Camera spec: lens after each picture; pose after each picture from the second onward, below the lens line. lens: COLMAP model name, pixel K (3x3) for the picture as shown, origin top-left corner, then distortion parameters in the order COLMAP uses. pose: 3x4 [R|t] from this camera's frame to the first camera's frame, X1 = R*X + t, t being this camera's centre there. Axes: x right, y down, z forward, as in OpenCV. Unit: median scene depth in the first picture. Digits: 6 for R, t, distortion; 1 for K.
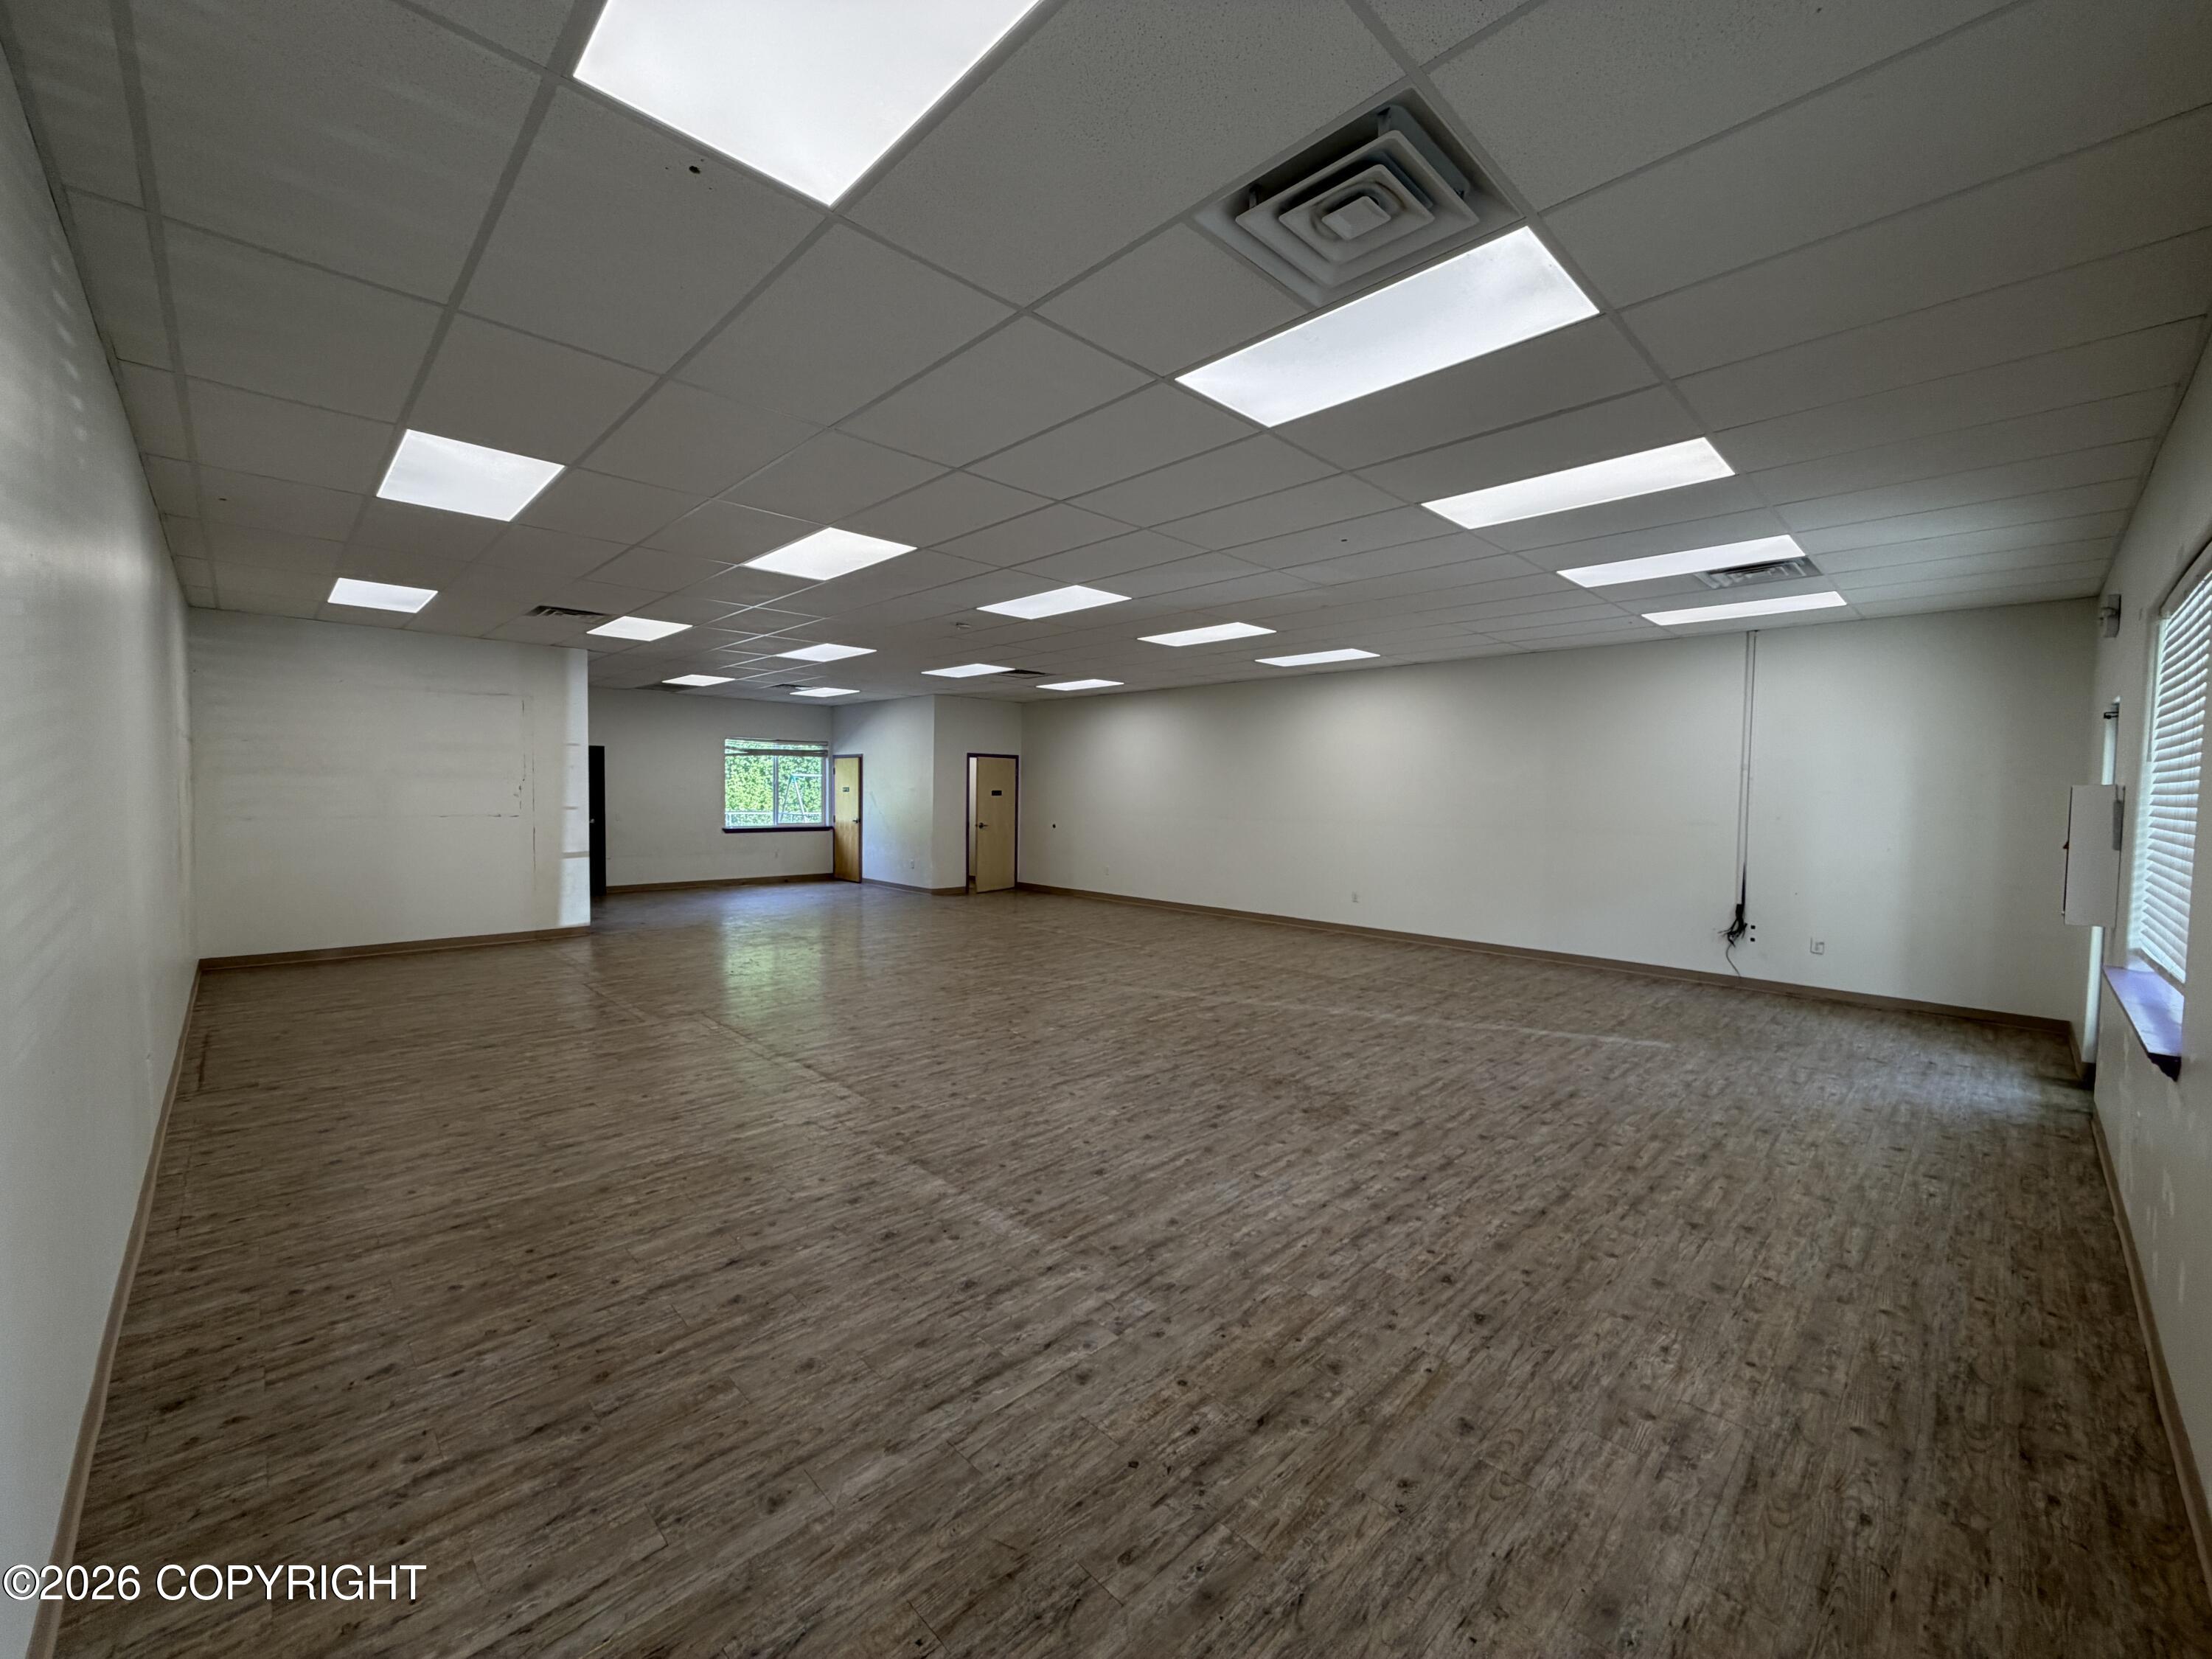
lens RADIAL K [[887.8, 0, 1101.0], [0, 887.8, 836.6], [0, 0, 1]] dist [-0.002349, 0.000696]
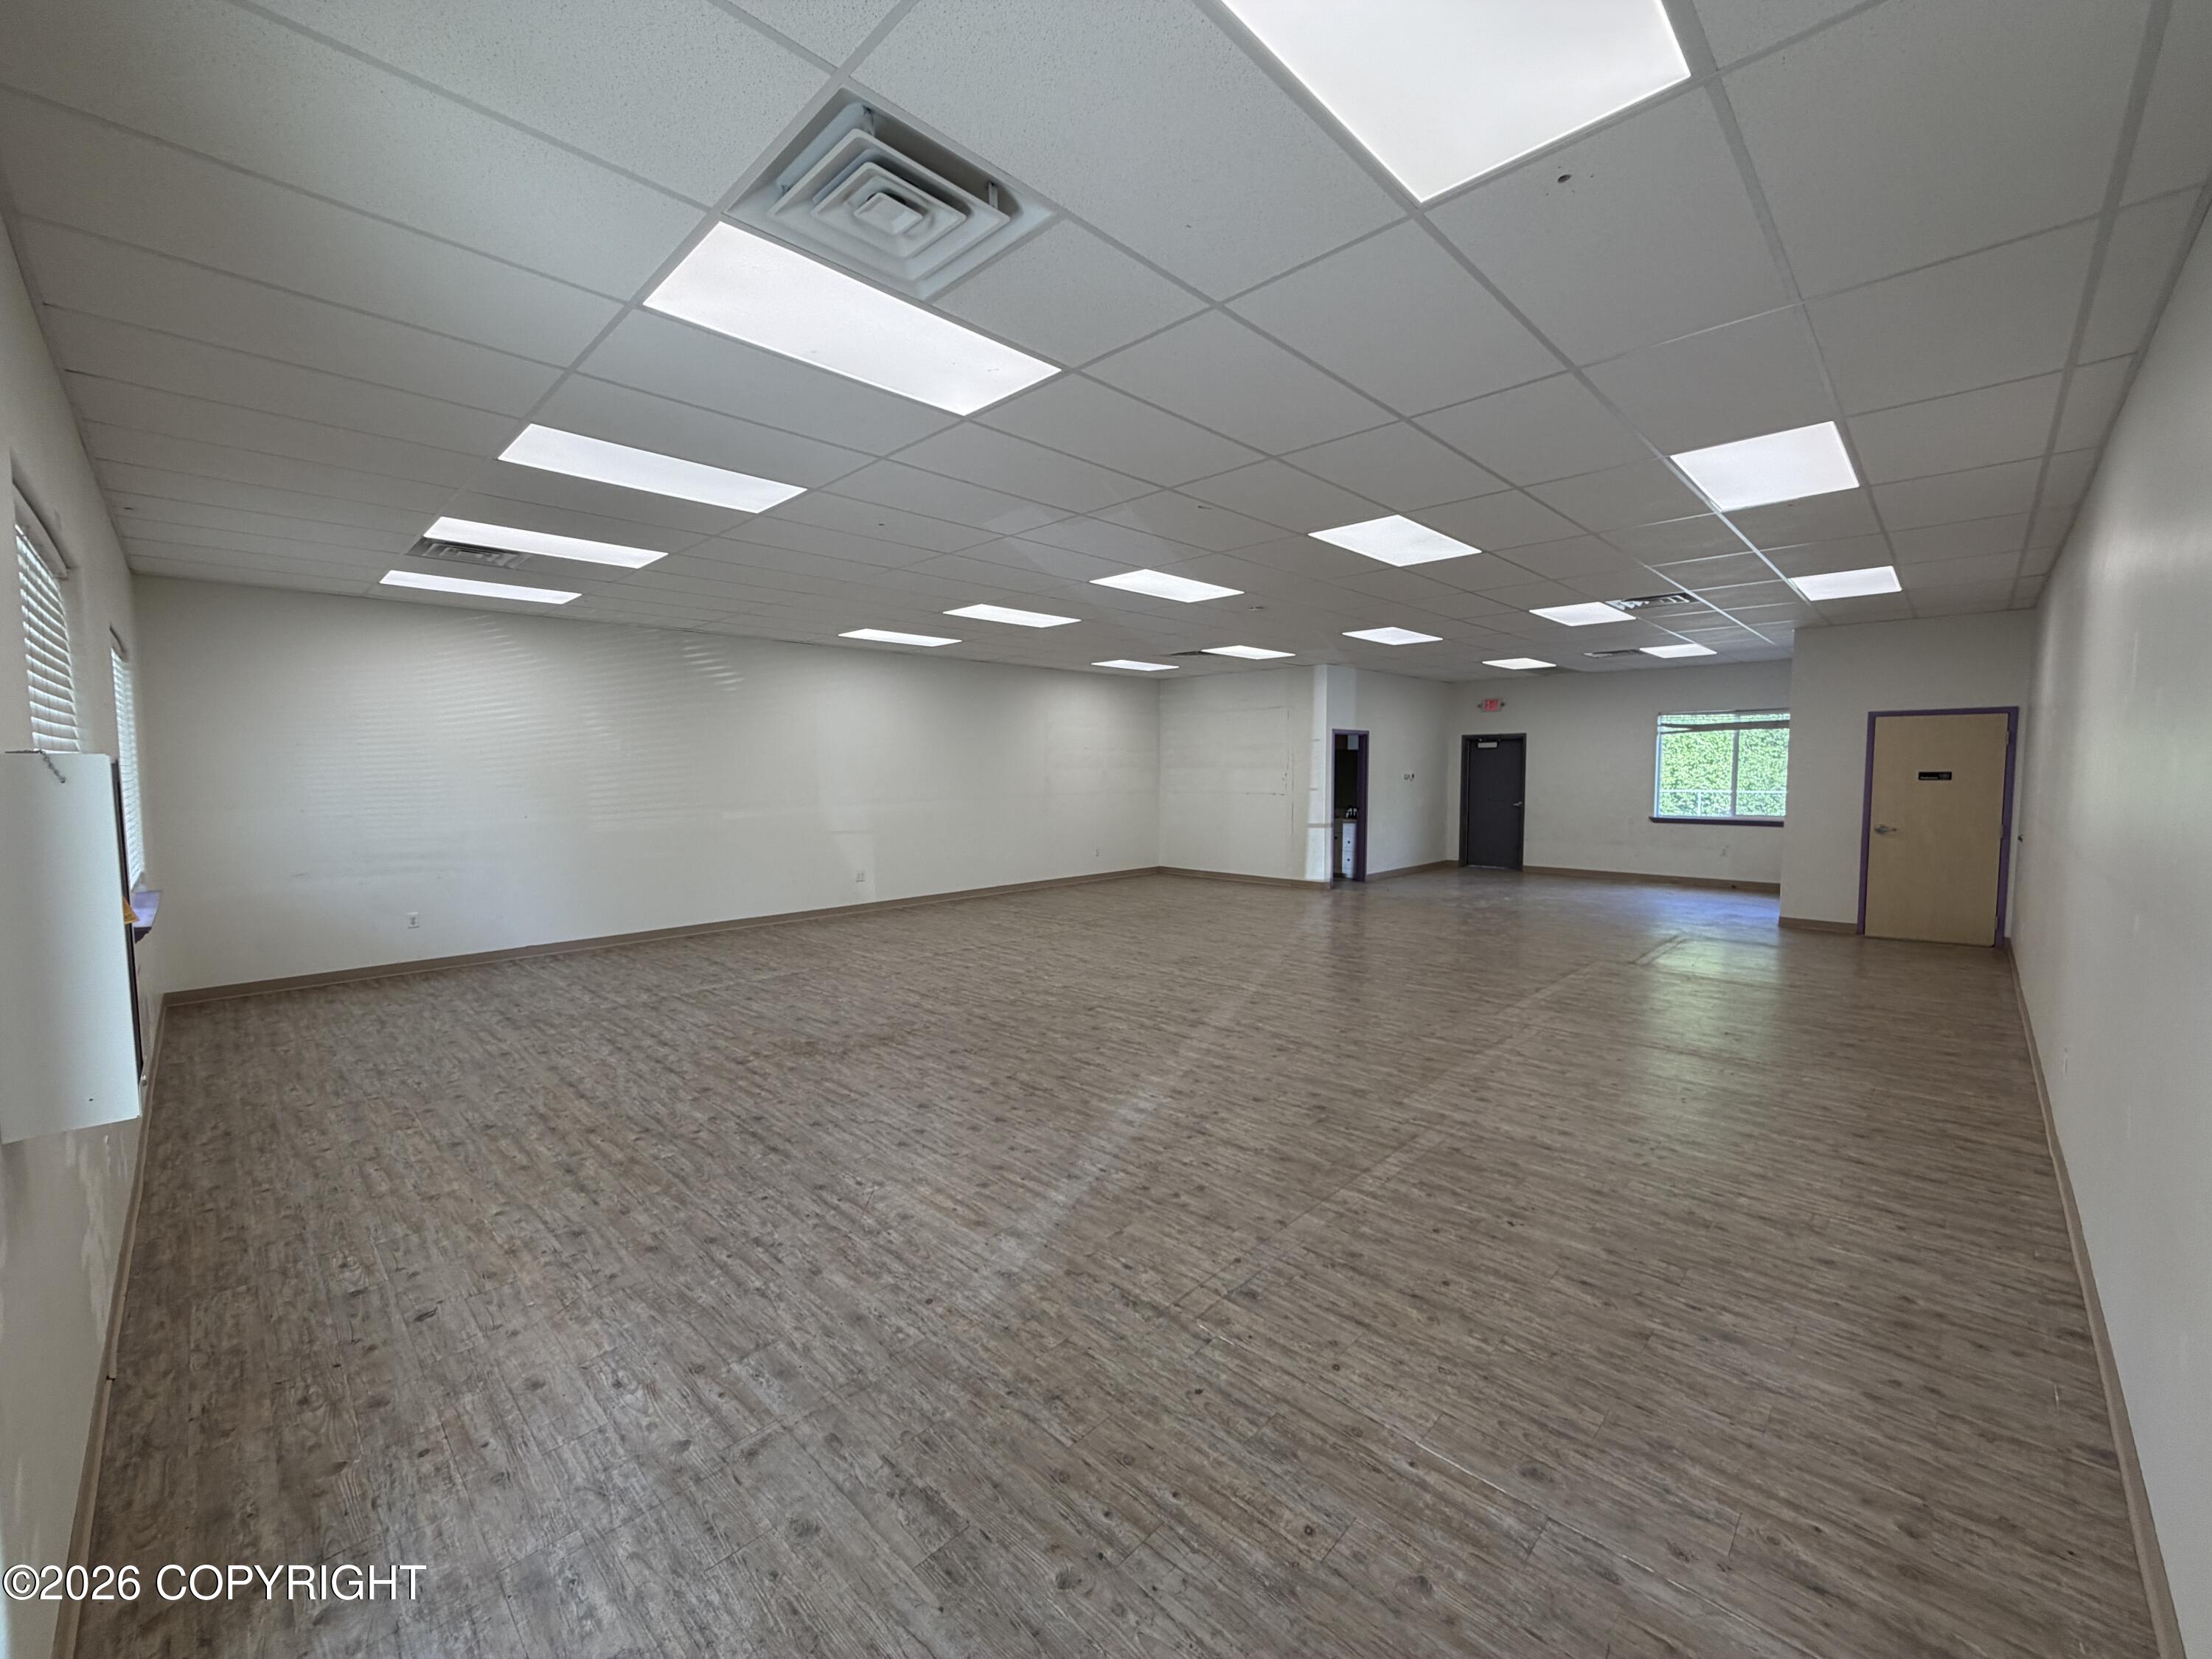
lens RADIAL K [[887.8, 0, 1092.5], [0, 887.8, 831.2], [0, 0, 1]] dist [-0.002349, 0.000696]
pose [[0.015176, 0.058728, -0.998159, 1.471884], [-0.047425, 0.997192, 0.057950, -0.064837], [0.998760, 0.046458, 0.017919, 1.400246]]
